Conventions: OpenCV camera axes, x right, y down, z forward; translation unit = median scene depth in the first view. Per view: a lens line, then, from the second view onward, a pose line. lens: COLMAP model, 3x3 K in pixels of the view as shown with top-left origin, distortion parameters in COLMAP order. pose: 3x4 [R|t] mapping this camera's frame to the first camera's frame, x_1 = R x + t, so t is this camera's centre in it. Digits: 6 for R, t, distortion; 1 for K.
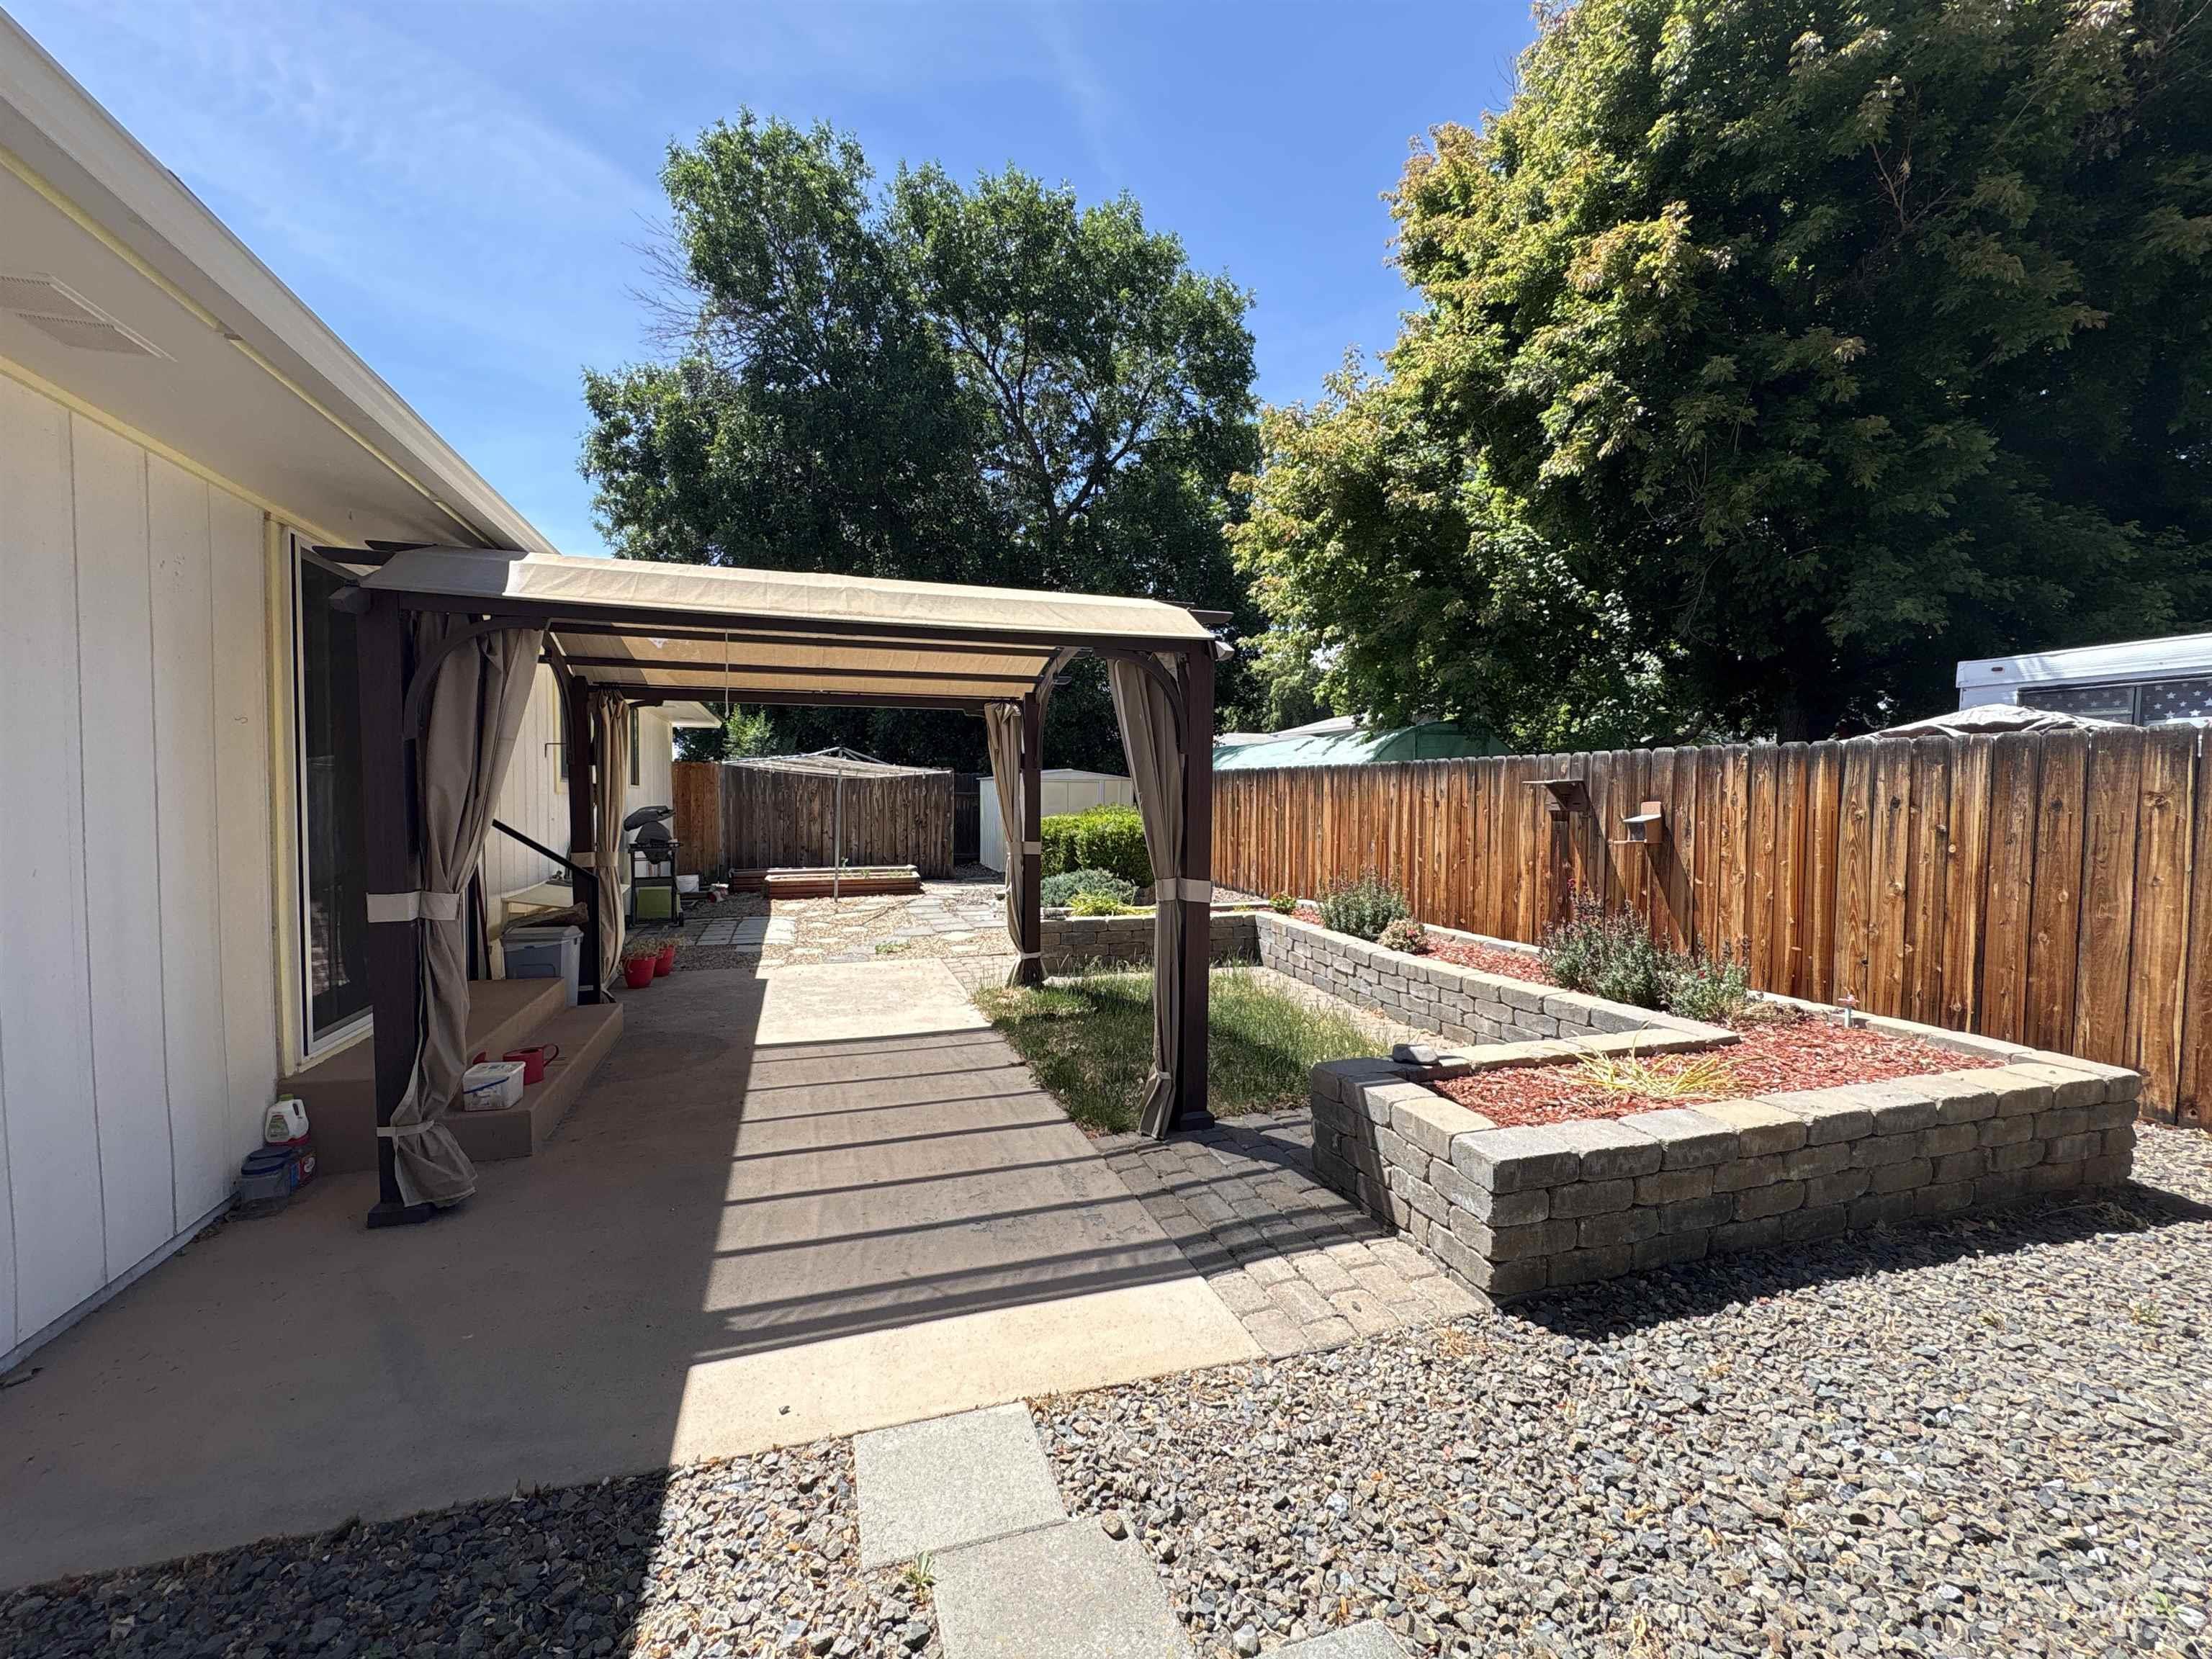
lens RADIAL K [[936.1, 0, 1105.0], [0, 936.1, 829.9], [0, 0, 1]] dist [-0.000061, 0.000089]
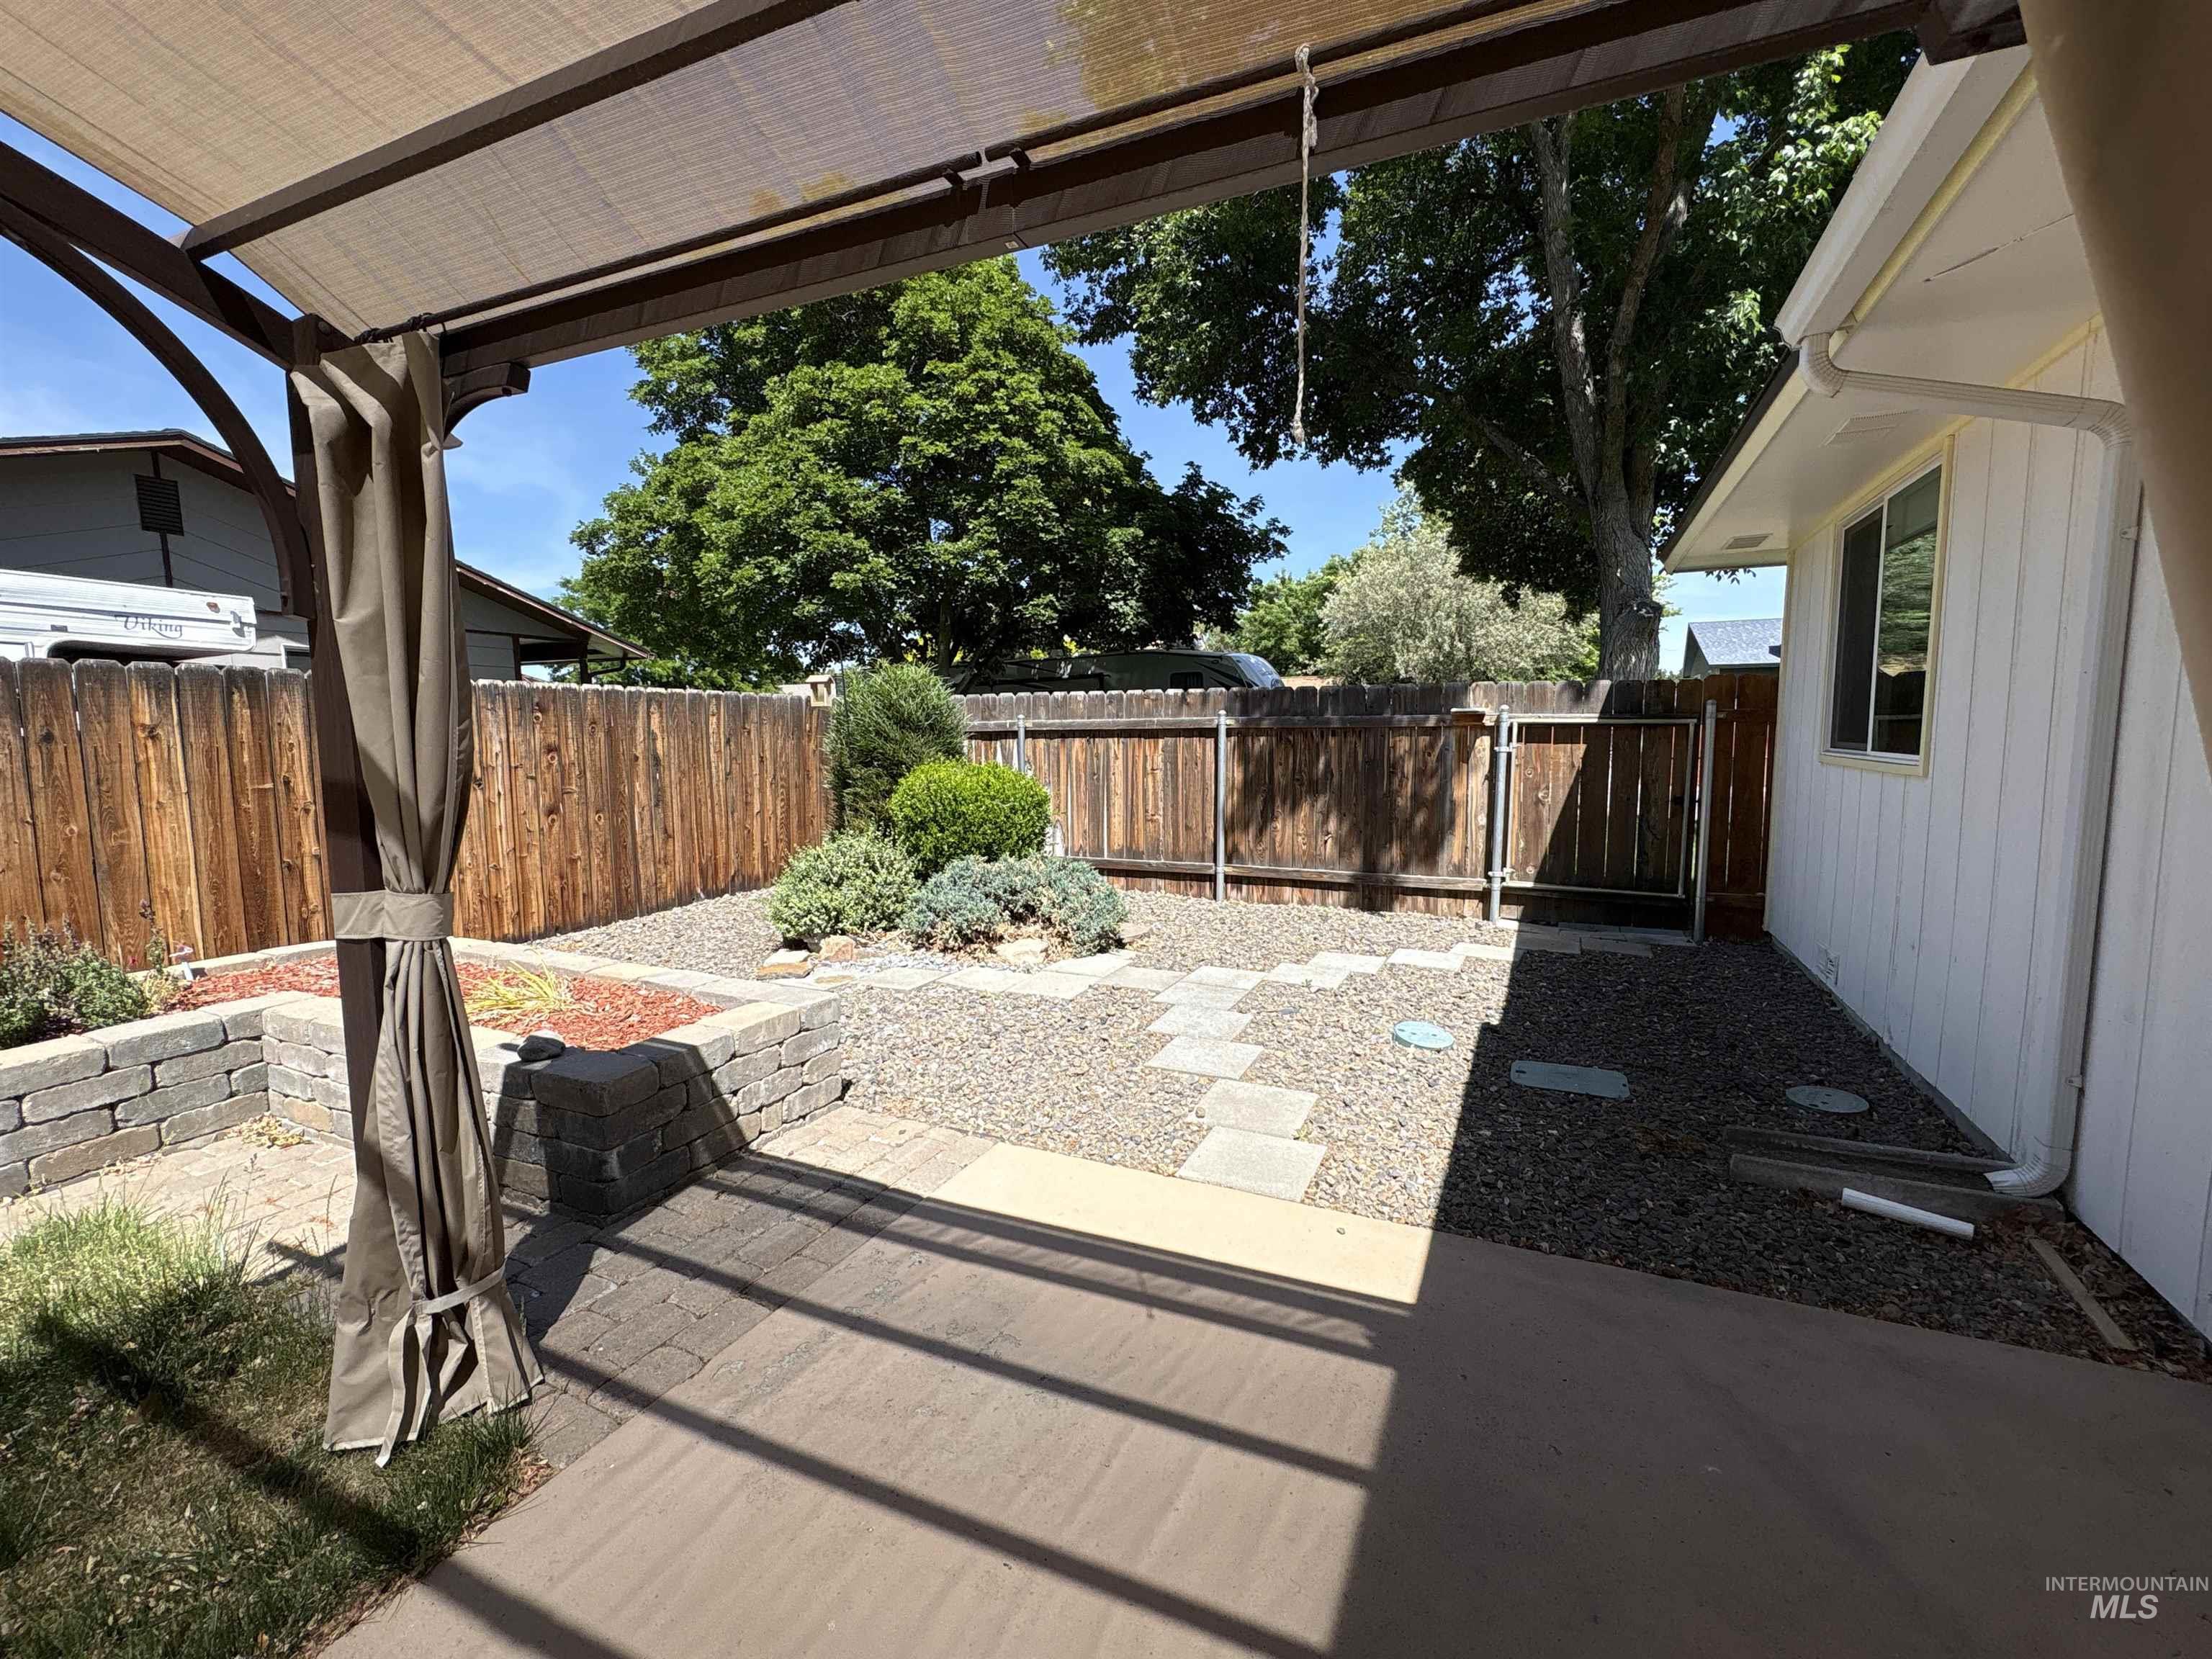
lens RADIAL K [[936.1, 0, 1106.8], [0, 936.1, 828.3], [0, 0, 1]] dist [-0.000061, 0.000089]
pose [[-0.727673, -0.067718, 0.682573, -0.642576], [0.032309, 0.990626, 0.132724, -0.039253], [-0.685163, 0.118633, -0.718664, 1.422106]]
